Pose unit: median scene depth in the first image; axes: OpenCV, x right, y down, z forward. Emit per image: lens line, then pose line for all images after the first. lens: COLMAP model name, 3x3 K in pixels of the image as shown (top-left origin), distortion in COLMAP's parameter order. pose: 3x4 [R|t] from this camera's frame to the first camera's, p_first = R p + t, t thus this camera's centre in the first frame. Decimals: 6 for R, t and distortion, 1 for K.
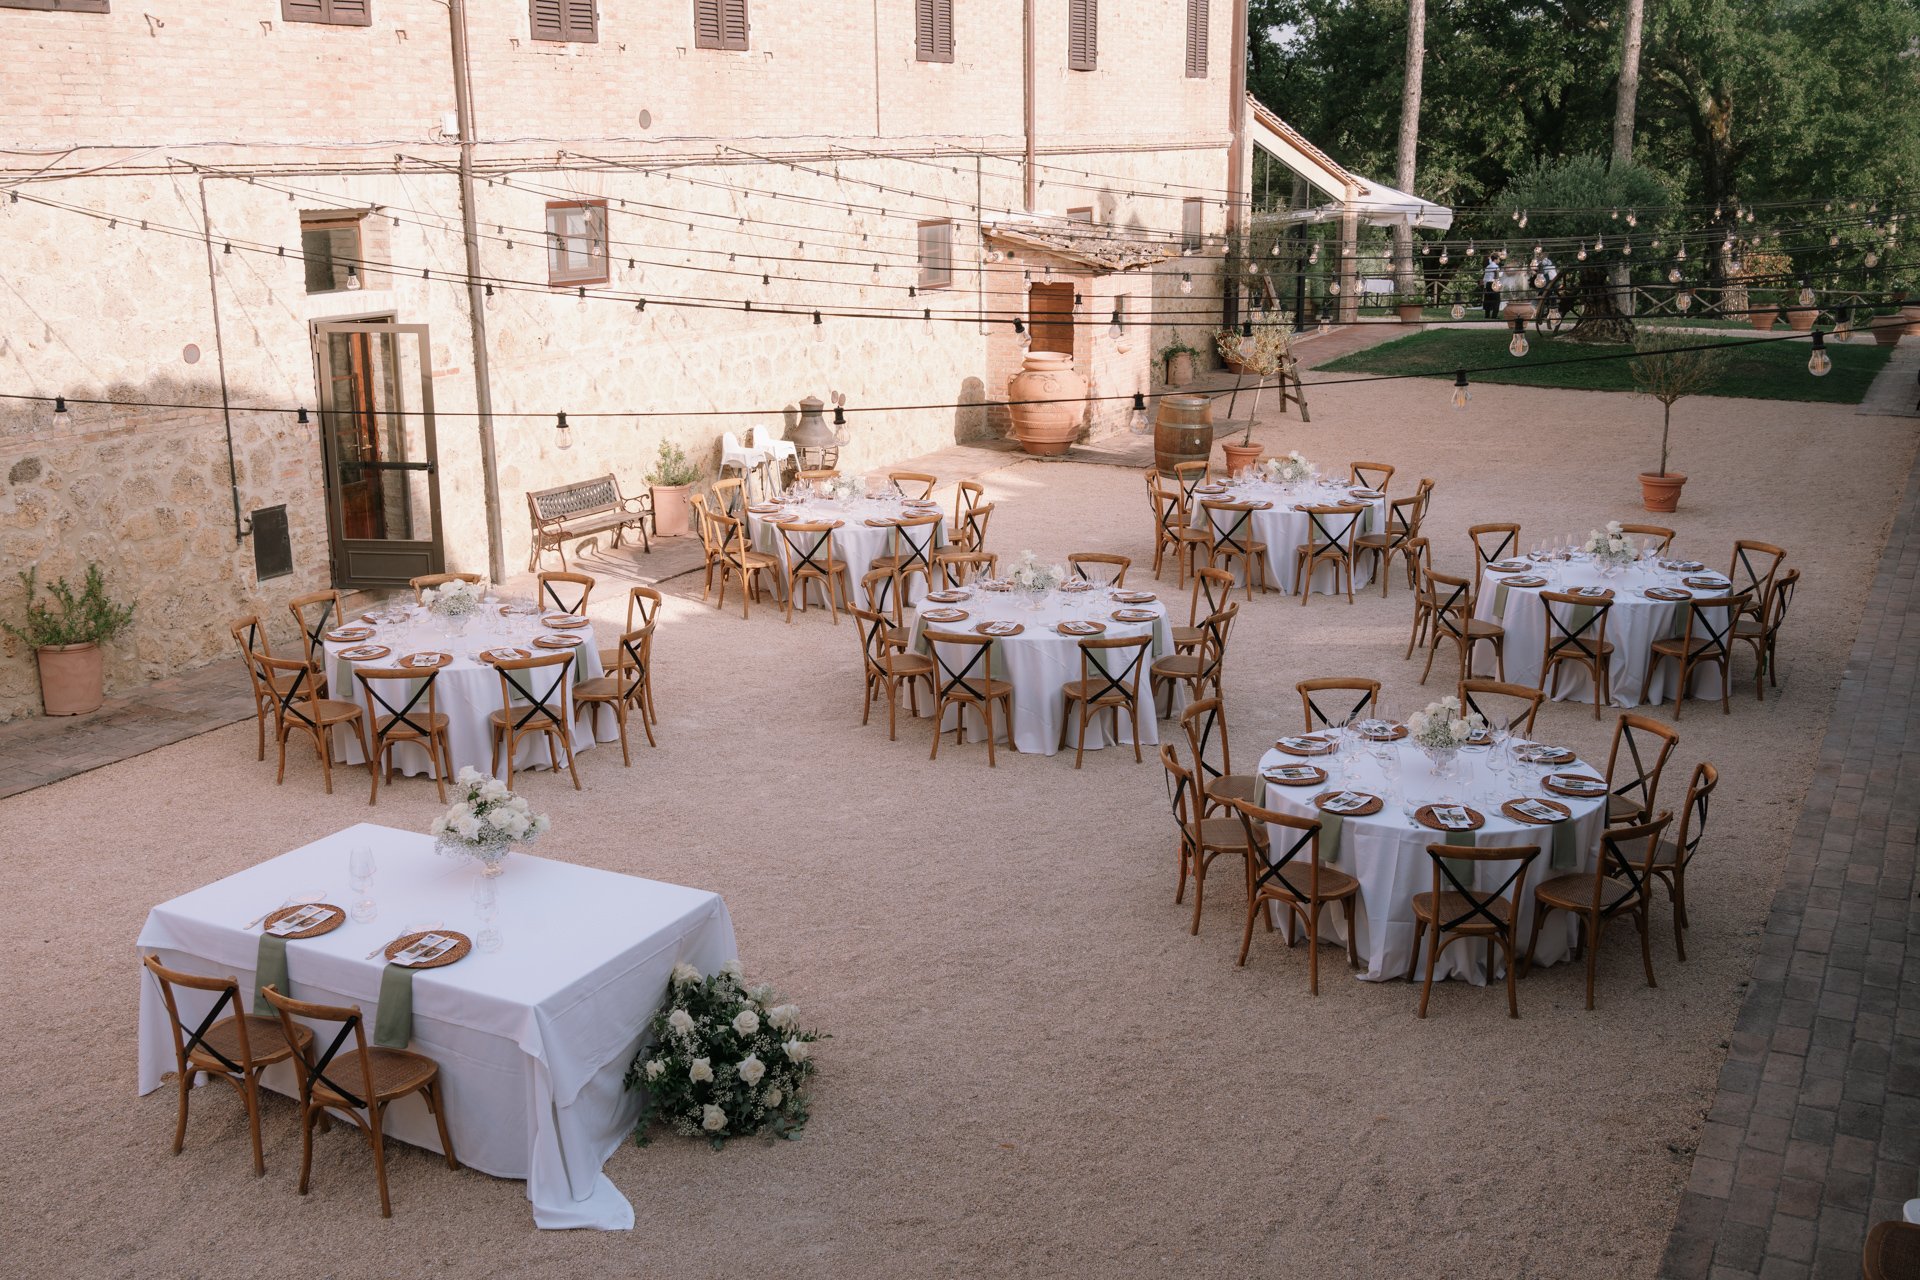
lens RADIAL K [[1939.8, 0, 958.8], [0, 1939.8, 647.9], [0, 0, 1]] dist [-0.008563, 0.000000]
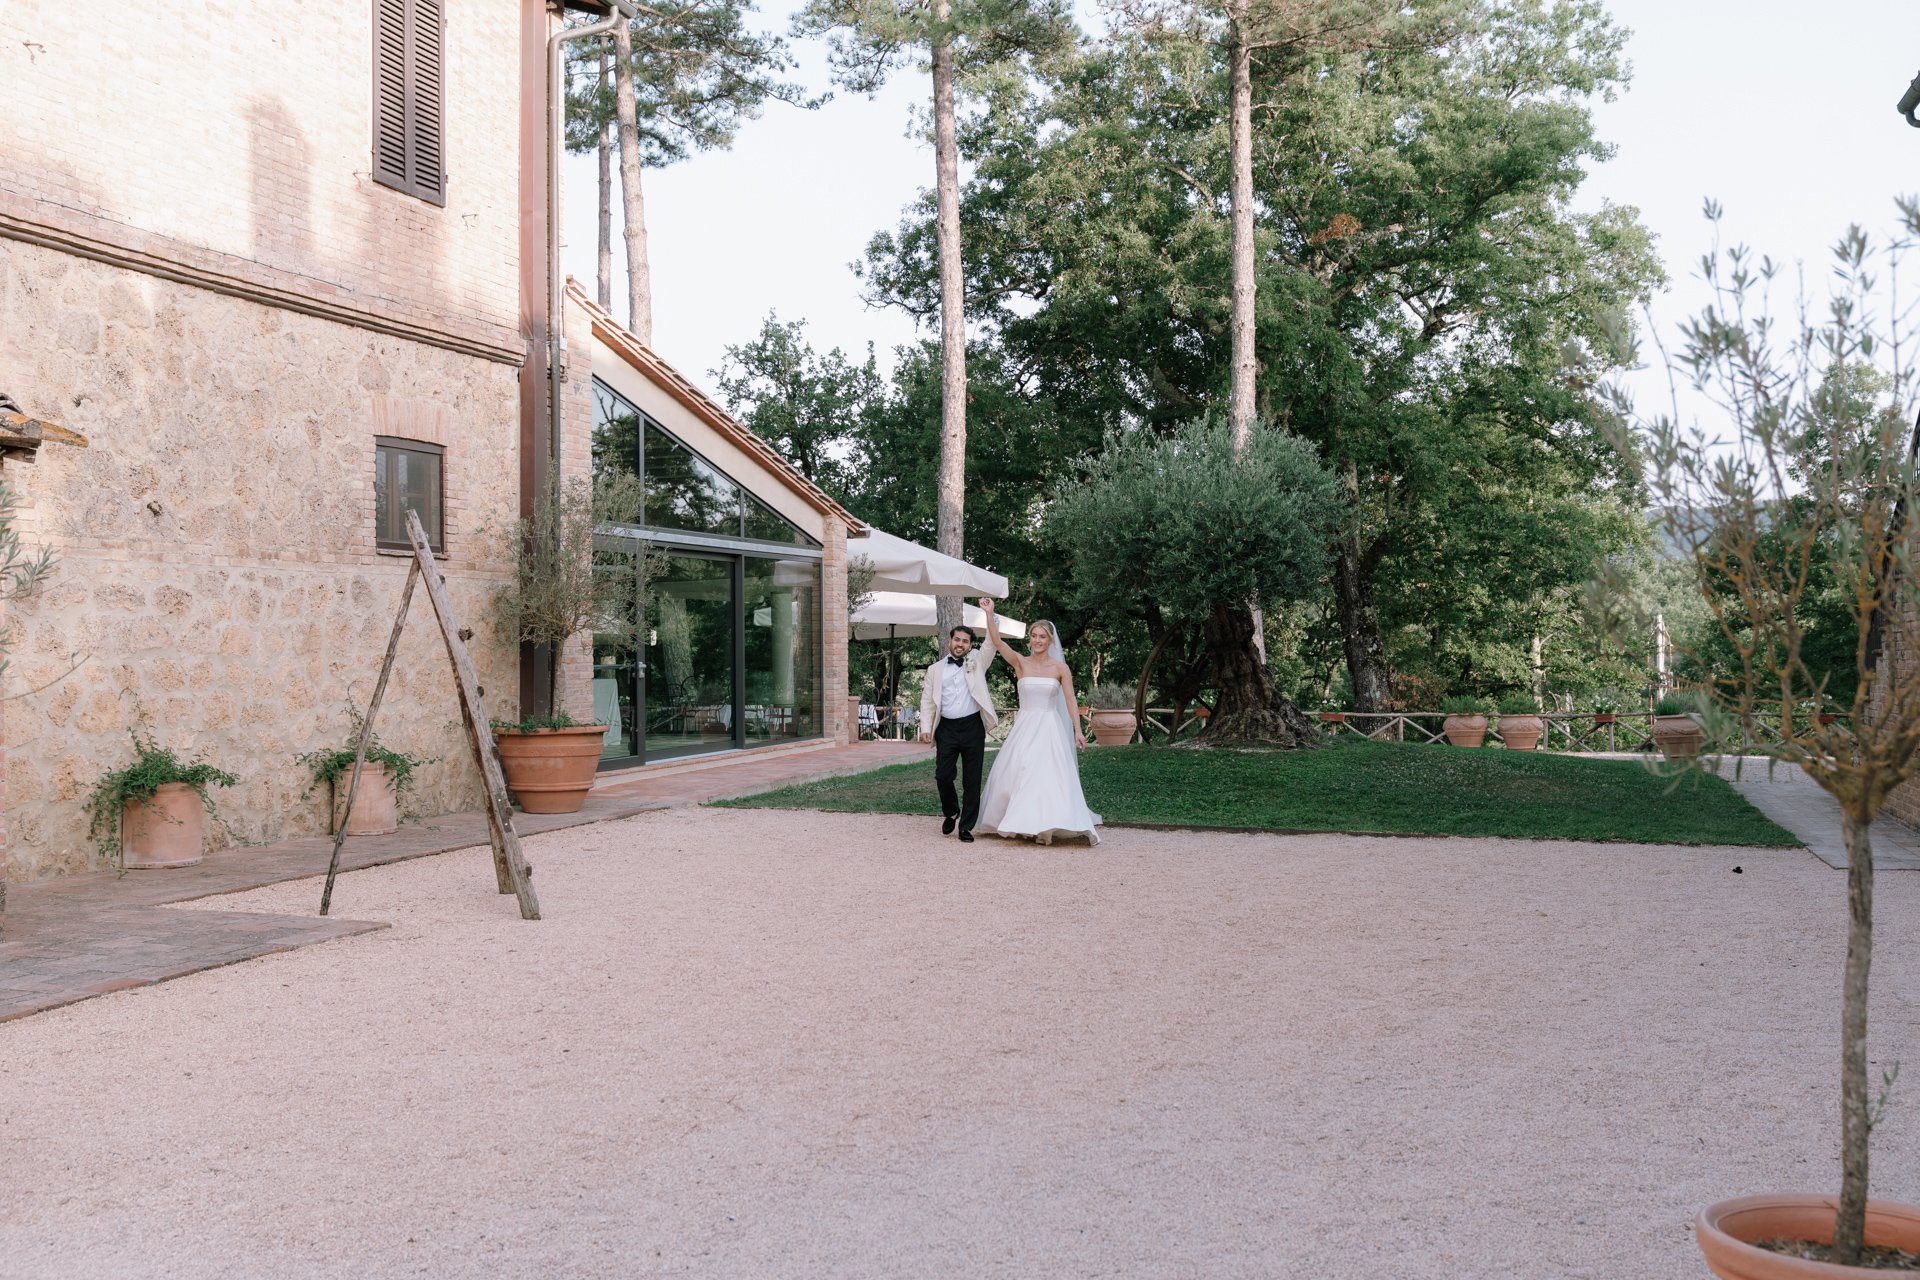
lens RADIAL K [[1939.8, 0, 958.4], [0, 1939.8, 639.6], [0, 0, 1]] dist [-0.008563, 0.000000]
pose [[0.982553, 0.001140, 0.185982, 0.147740], [0.044906, 0.968941, -0.243180, -0.058338], [-0.180483, 0.247289, 0.951984, 0.486125]]
